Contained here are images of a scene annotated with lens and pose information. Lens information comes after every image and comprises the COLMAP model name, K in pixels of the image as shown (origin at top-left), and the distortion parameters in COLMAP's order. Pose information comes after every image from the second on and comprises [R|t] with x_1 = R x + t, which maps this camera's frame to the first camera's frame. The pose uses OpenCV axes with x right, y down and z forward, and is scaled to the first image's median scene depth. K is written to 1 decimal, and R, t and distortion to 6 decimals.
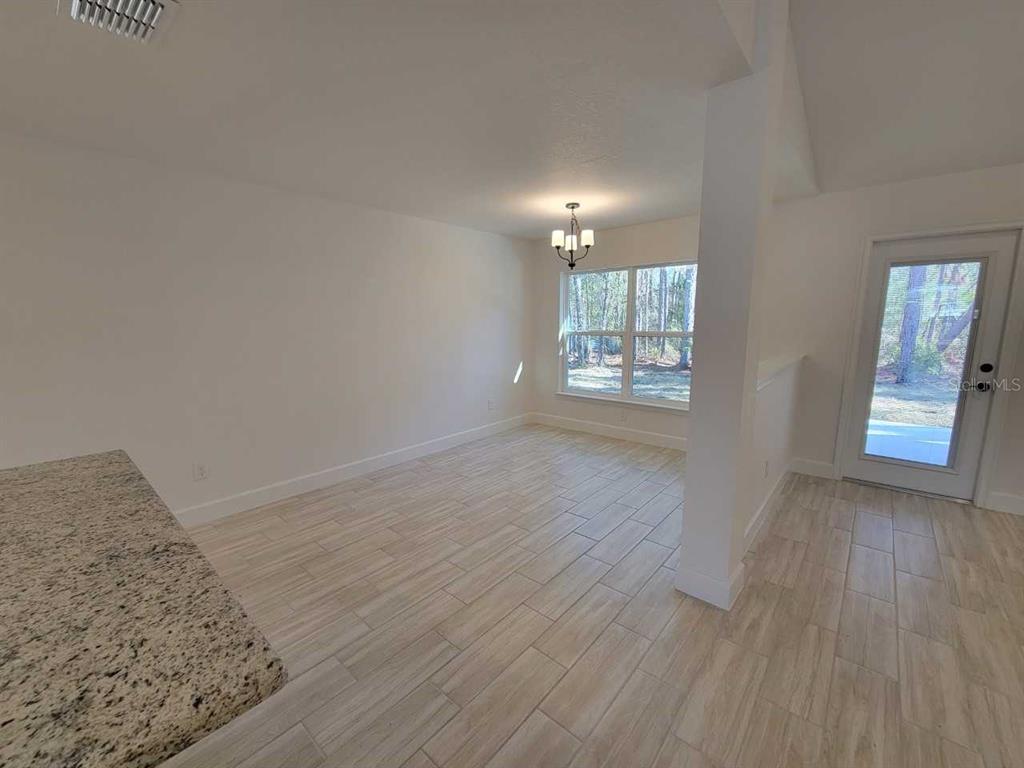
lens RADIAL K [[420.3, 0, 509.0], [0, 420.3, 386.8], [0, 0, 1]] dist [0.003087, -0.000314]
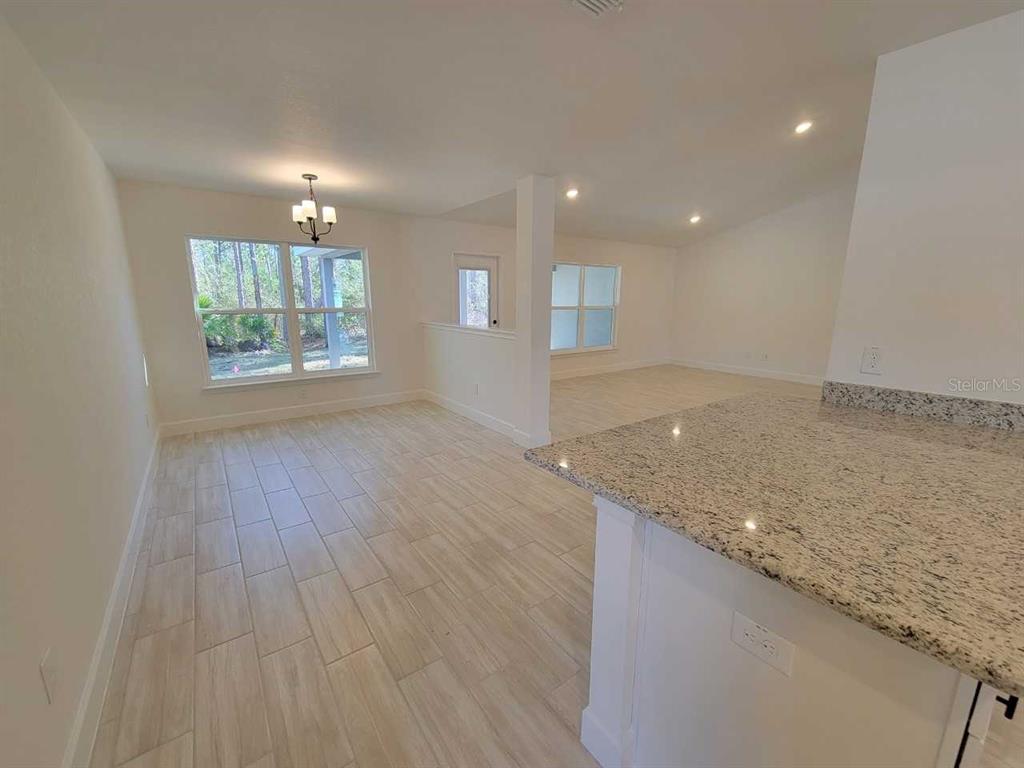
lens RADIAL K [[420.3, 0, 508.8], [0, 420.3, 386.4], [0, 0, 1]] dist [0.003087, -0.000314]
pose [[0.219906, -0.188595, 0.957117, -0.768116], [0.144283, 0.976631, 0.159290, -0.048251], [-0.964792, 0.103067, 0.241978, 0.375477]]
